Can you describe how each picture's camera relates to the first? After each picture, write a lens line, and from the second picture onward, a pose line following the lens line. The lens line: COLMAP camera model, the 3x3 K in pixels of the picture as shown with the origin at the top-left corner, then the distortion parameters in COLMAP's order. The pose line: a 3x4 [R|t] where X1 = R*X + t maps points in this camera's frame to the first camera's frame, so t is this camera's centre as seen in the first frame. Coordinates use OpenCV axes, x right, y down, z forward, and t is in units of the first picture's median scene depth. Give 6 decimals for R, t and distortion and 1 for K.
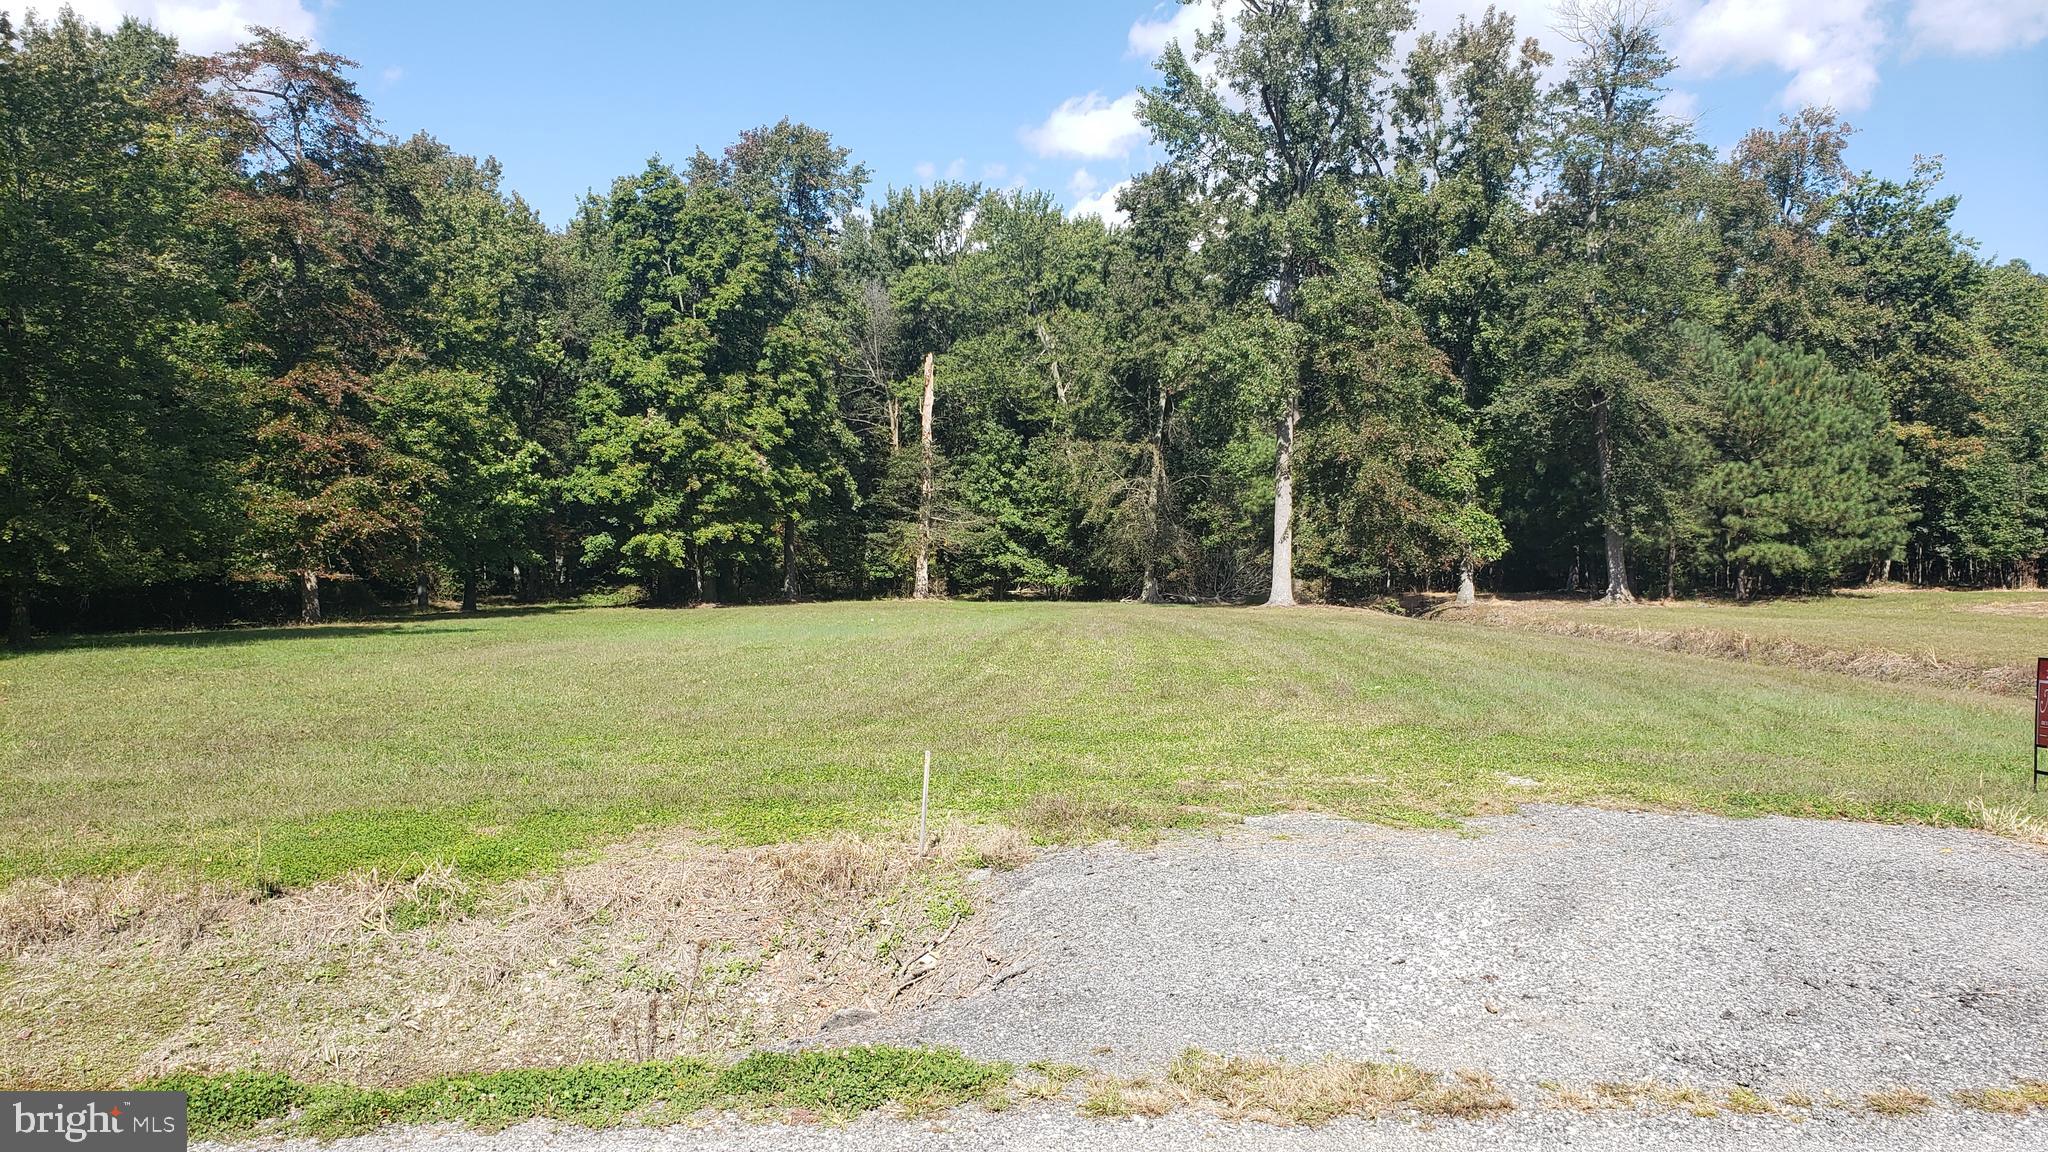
lens RADIAL K [[1454.1, 0, 1023.4], [0, 1454.1, 618.4], [0, 0, 1]] dist [0.044570, -0.131984]
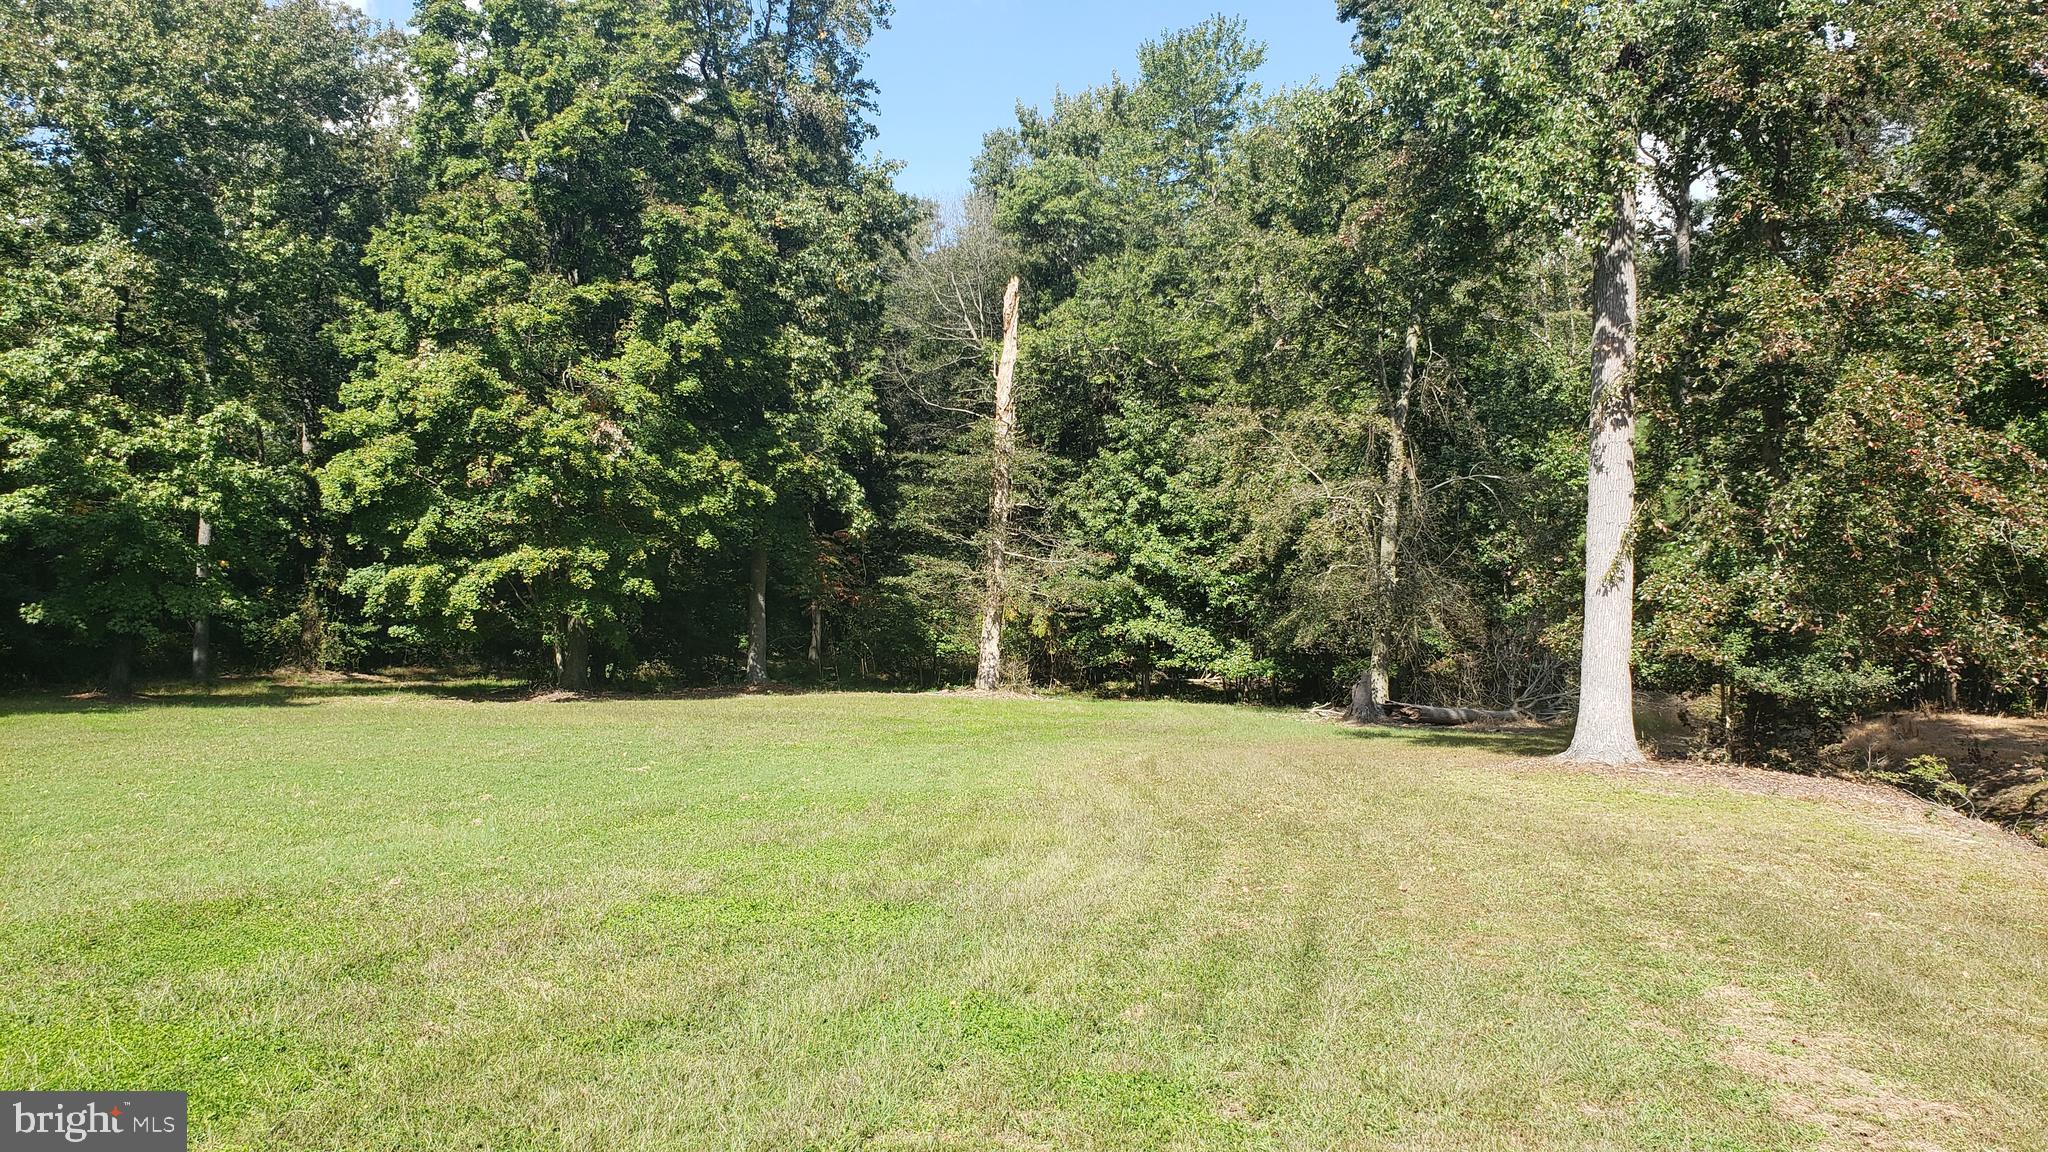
lens RADIAL K [[1454.1, 0, 1023.4], [0, 1454.1, 618.4], [0, 0, 1]] dist [0.044570, -0.131984]
pose [[0.966443, 0.023883, -0.255770, 0.119630], [-0.036377, 0.998359, -0.044228, -0.021787], [0.254294, 0.052048, 0.965725, 0.553590]]
